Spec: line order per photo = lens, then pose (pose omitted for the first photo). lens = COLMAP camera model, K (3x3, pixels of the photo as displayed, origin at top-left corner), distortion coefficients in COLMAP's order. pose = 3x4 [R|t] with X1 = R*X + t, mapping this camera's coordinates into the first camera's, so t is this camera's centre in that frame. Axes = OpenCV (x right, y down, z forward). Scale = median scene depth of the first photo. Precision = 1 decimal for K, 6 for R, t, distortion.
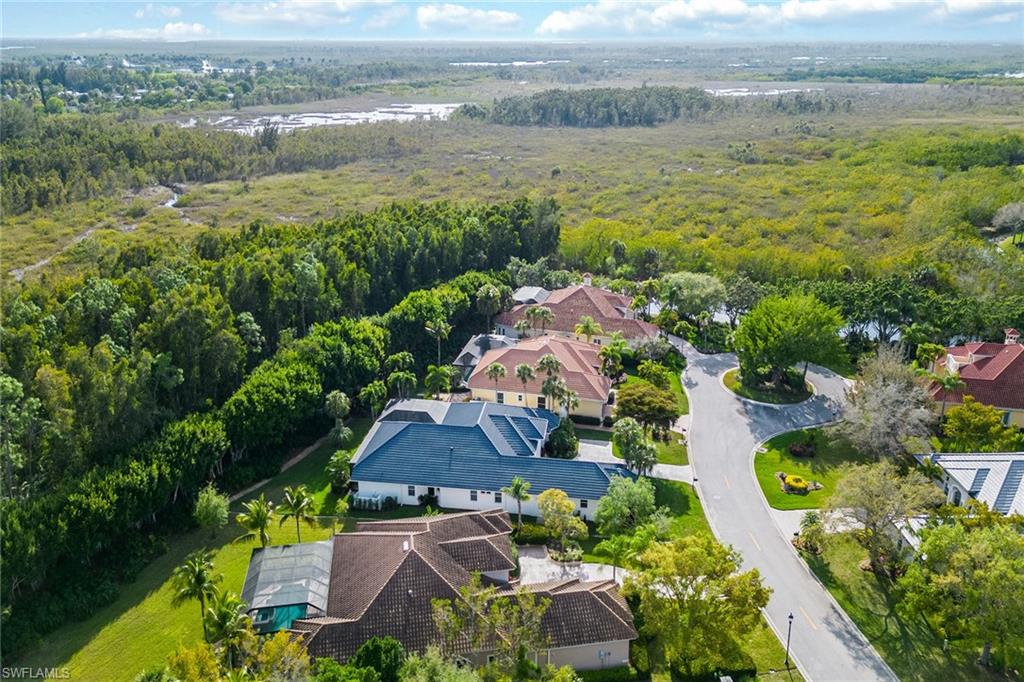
lens RADIAL K [[709.0, 0, 512.0], [0, 709.0, 341.0], [0, 0, 1]] dist [-0.000571, -0.002498]
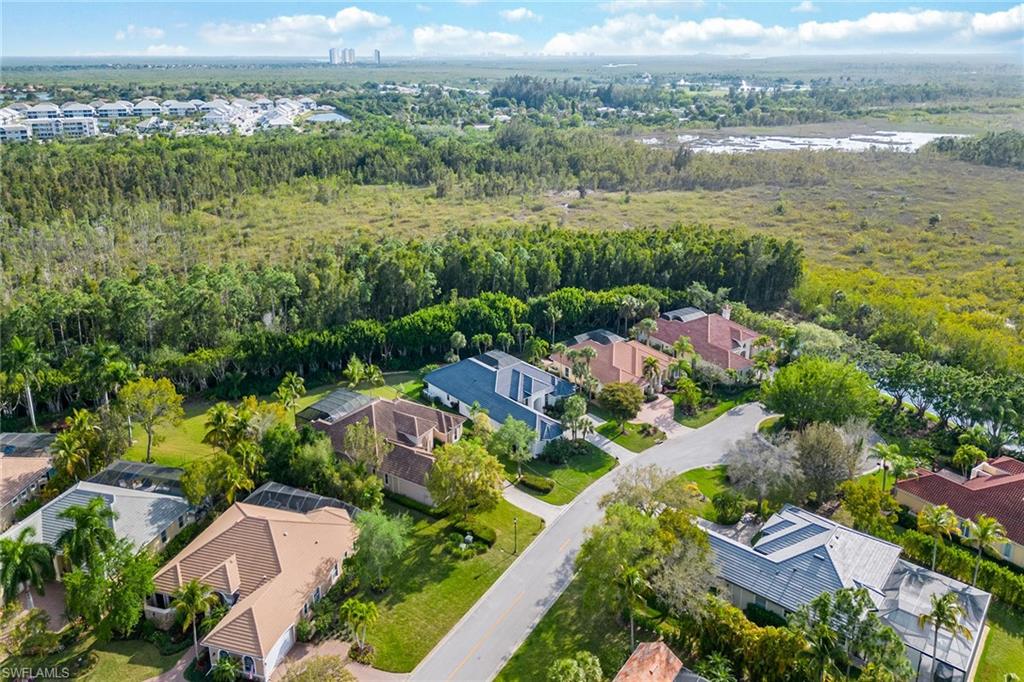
lens RADIAL K [[709.0, 0, 512.0], [0, 709.0, 341.0], [0, 0, 1]] dist [-0.000571, -0.002498]
pose [[0.737449, 0.237440, -0.632291, 0.161529], [-0.247313, 0.966080, 0.074341, -0.010648], [0.628495, 0.101551, 0.771156, -0.023812]]
